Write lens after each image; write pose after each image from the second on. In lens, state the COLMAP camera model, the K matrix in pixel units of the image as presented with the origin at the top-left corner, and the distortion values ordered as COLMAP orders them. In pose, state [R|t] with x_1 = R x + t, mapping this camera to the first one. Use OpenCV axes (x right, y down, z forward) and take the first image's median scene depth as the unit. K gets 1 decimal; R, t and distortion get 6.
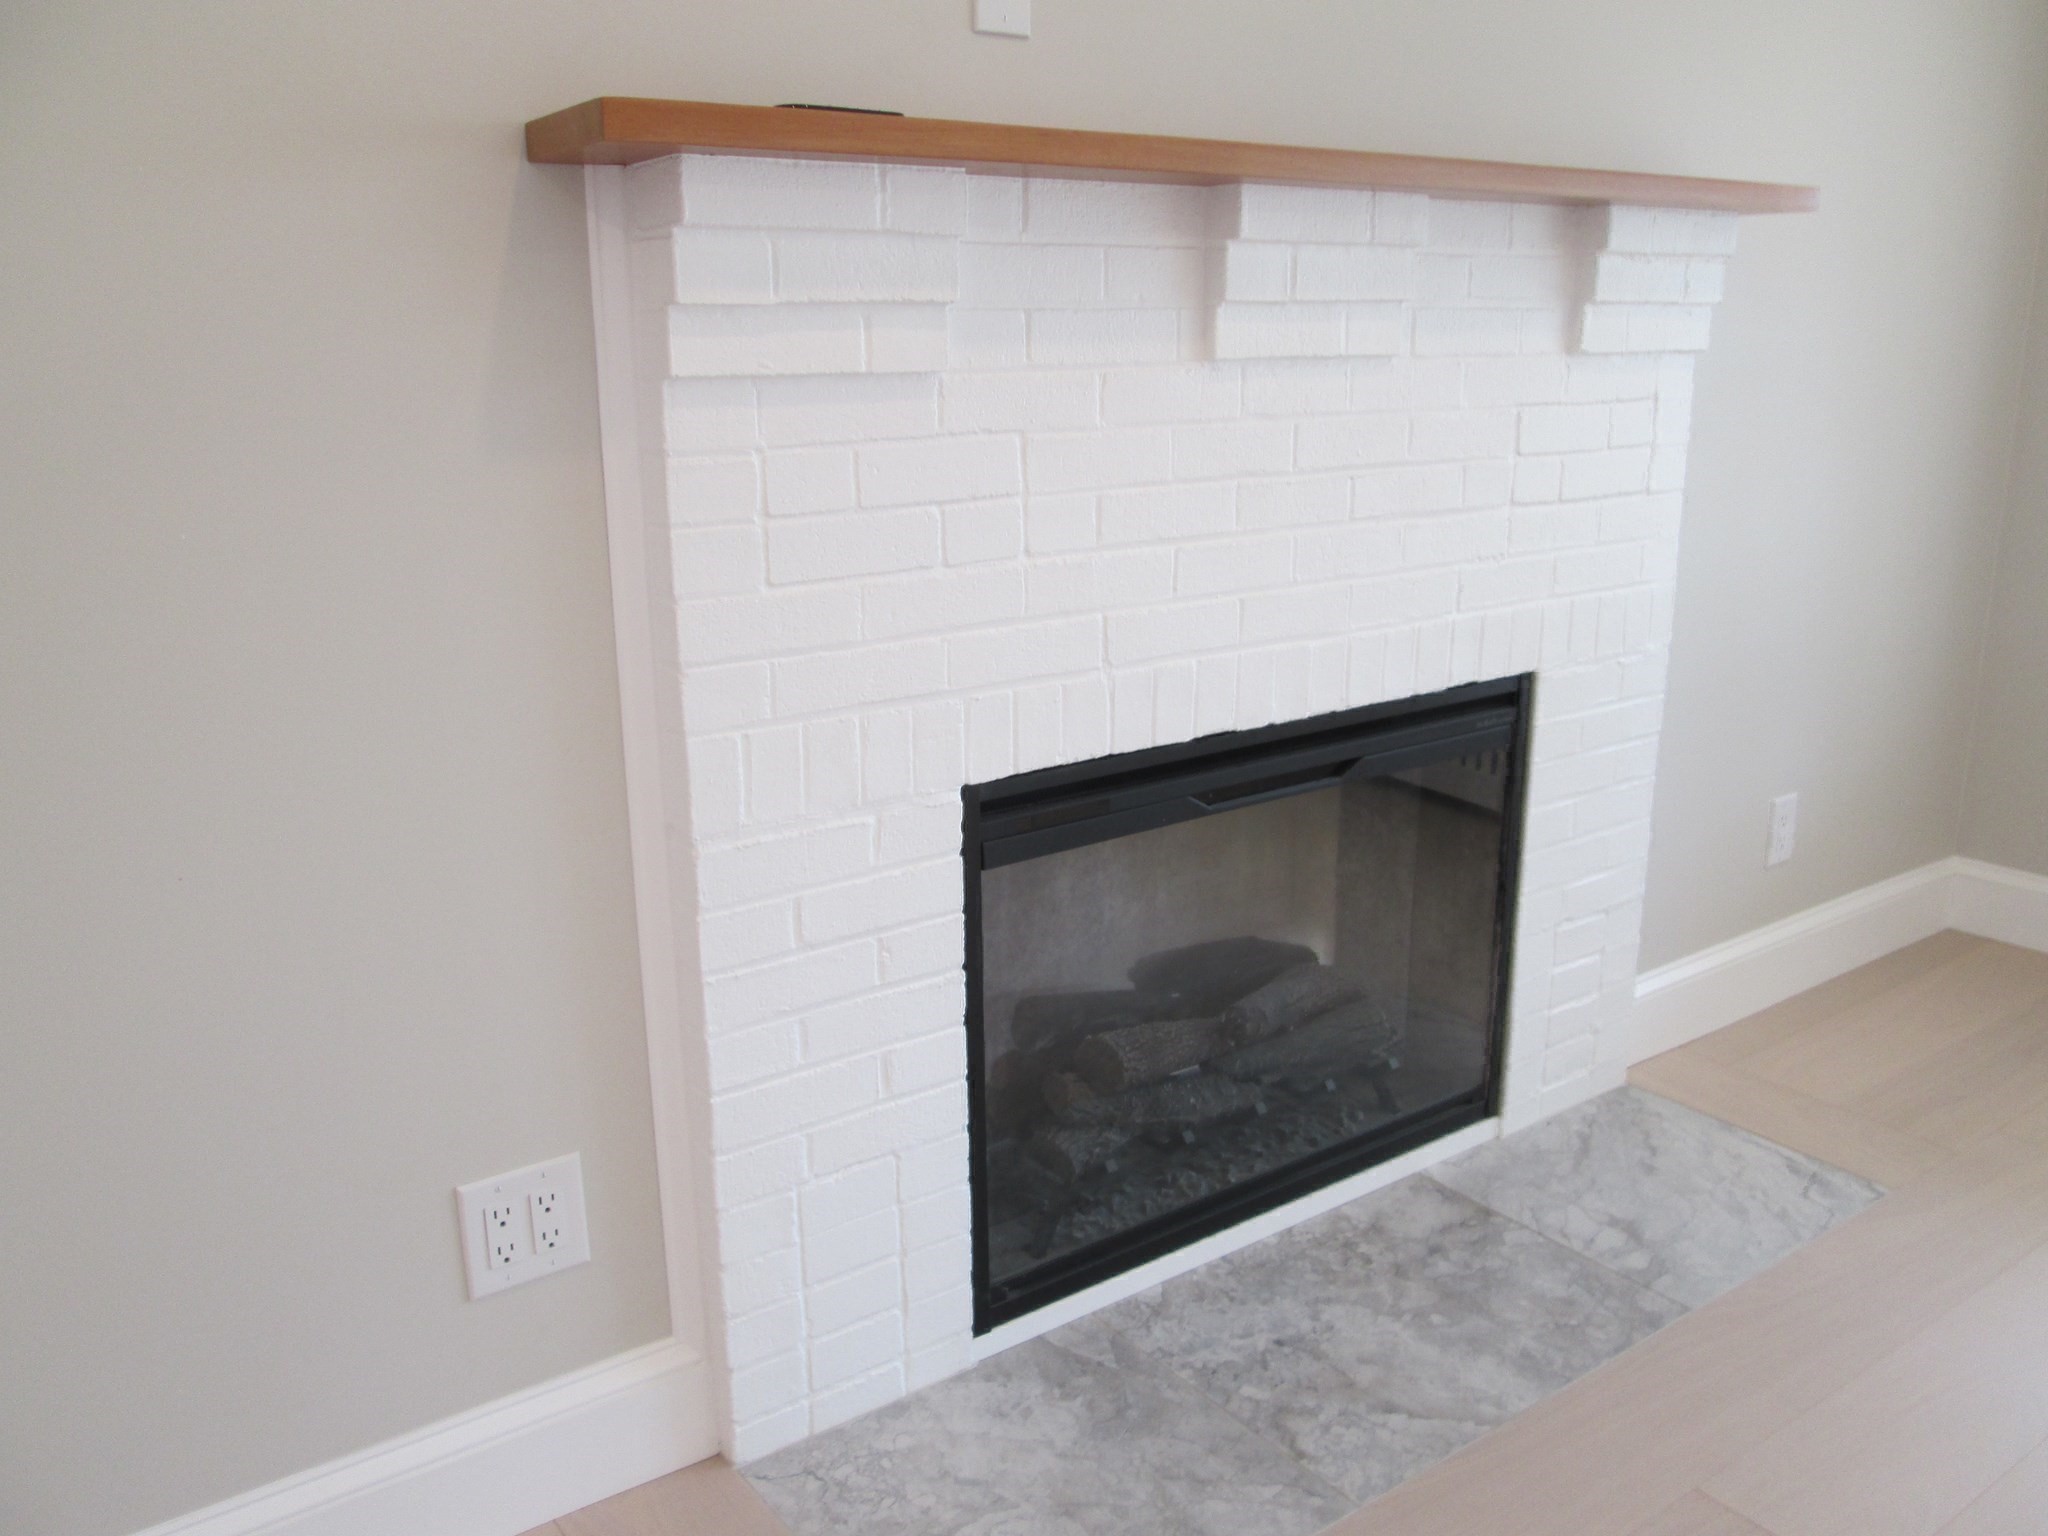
lens RADIAL K [[1696.8, 0, 1024.0], [0, 1696.8, 768.0], [0, 0, 1]] dist [-0.054626, -0.000972]
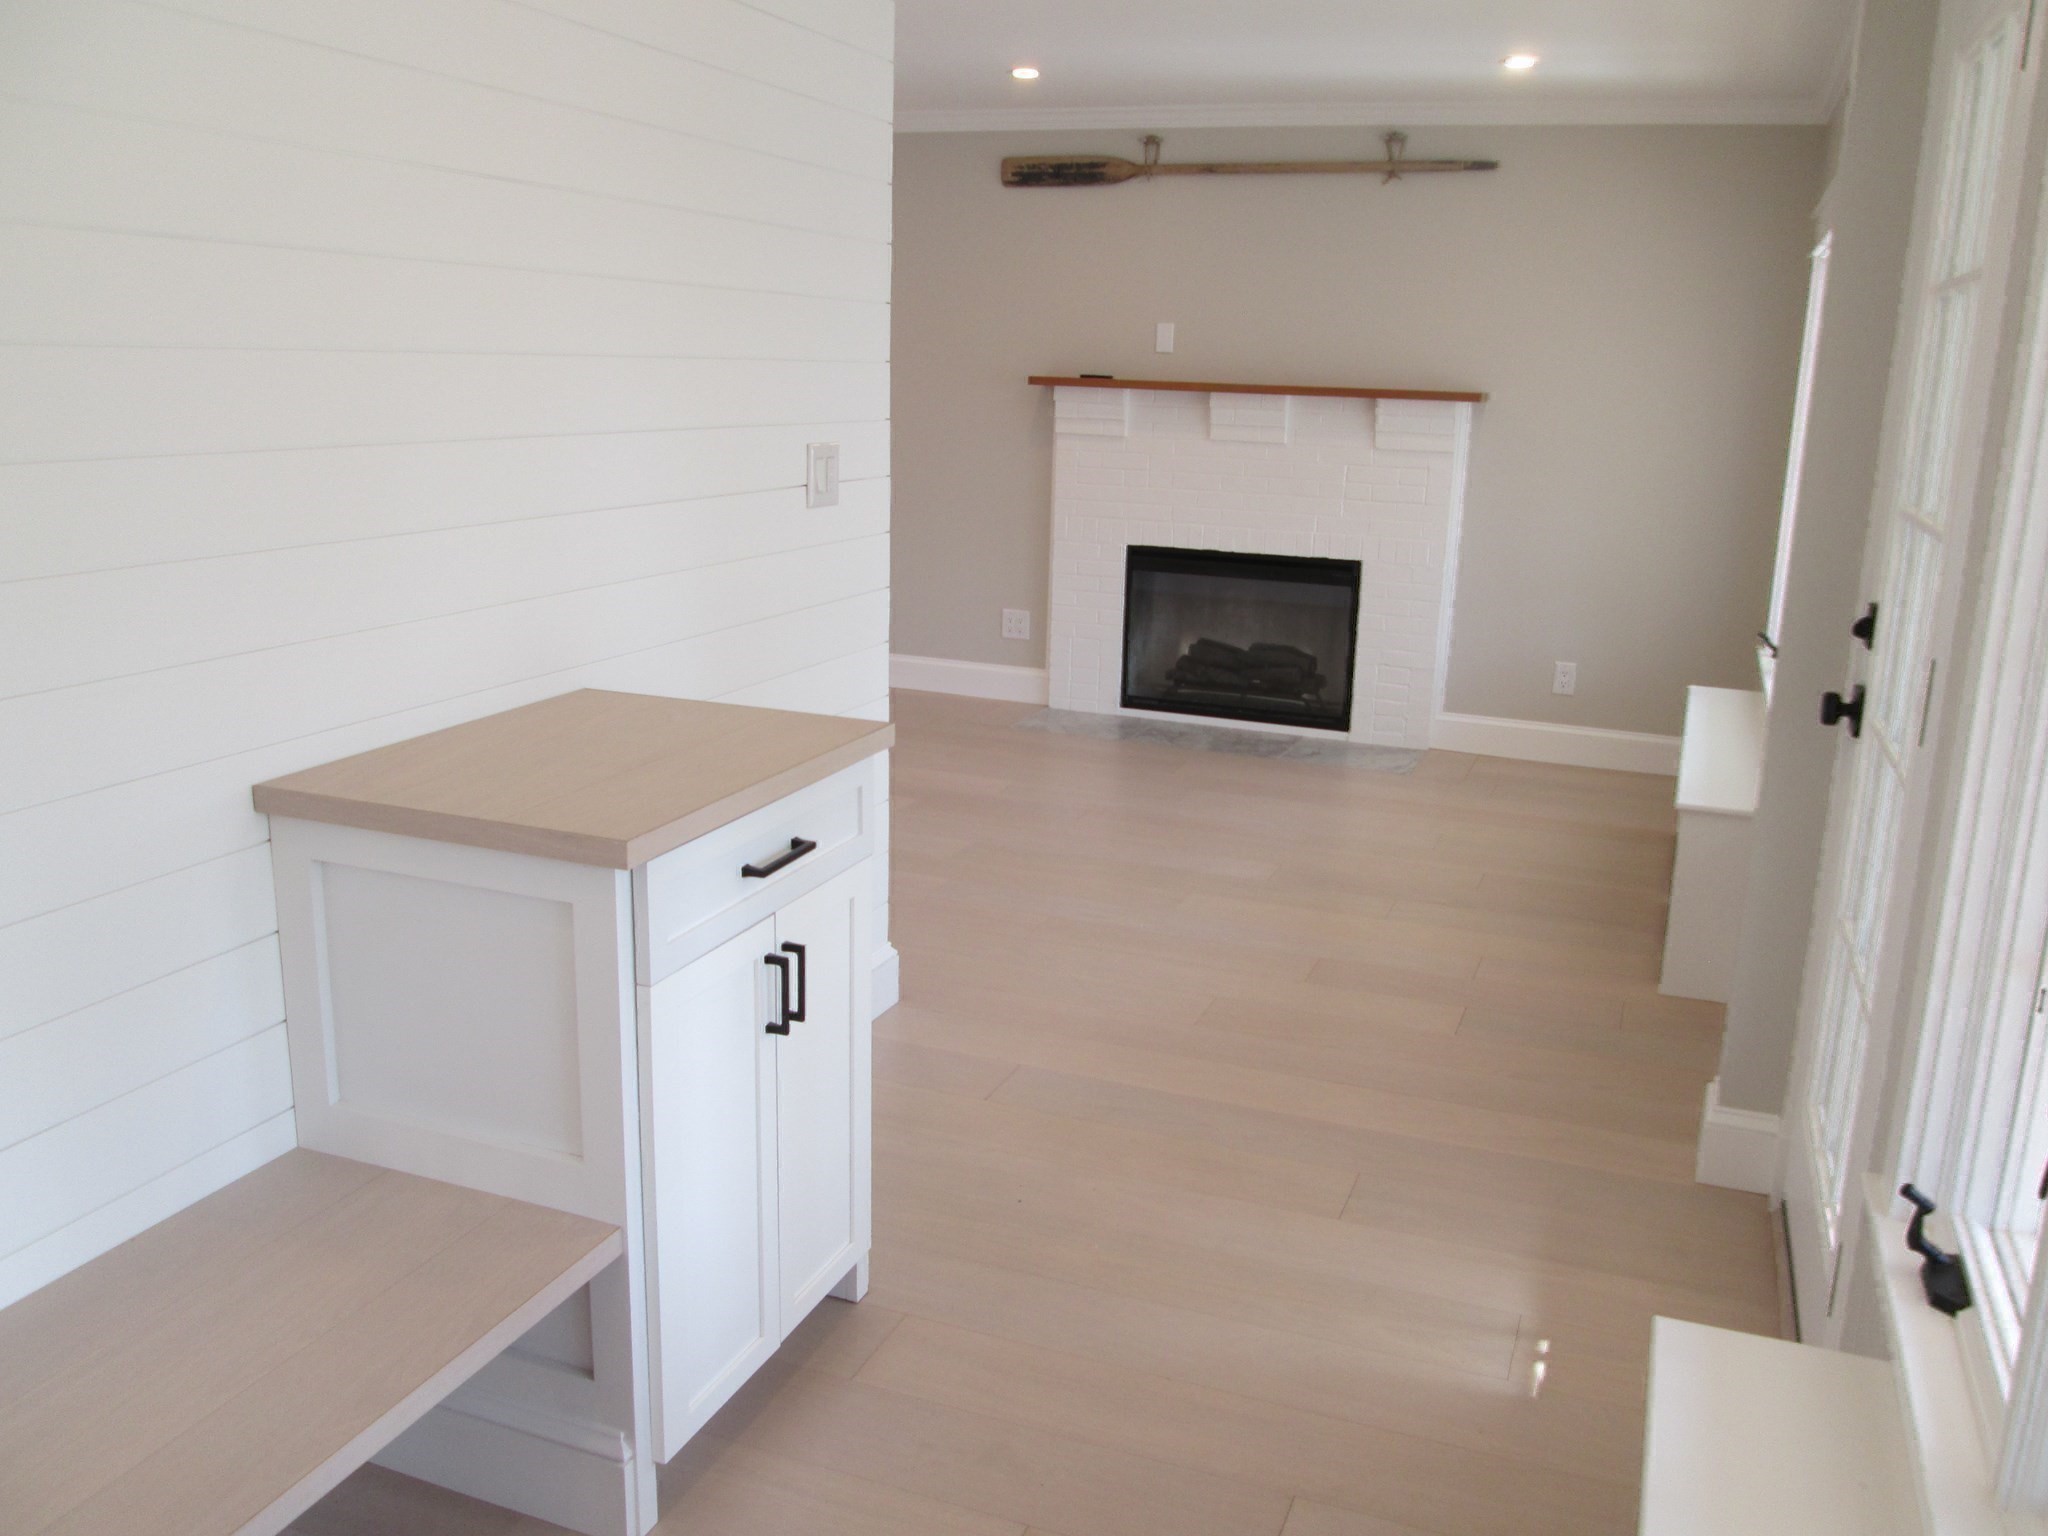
lens RADIAL K [[1696.8, 0, 1024.0], [0, 1696.8, 768.0], [0, 0, 1]] dist [-0.054626, -0.000972]
pose [[0.542307, 0.223262, -0.809973, 2.993162], [-0.252416, 0.962806, 0.096387, 0.182465], [0.801367, 0.152179, 0.578492, -1.295490]]
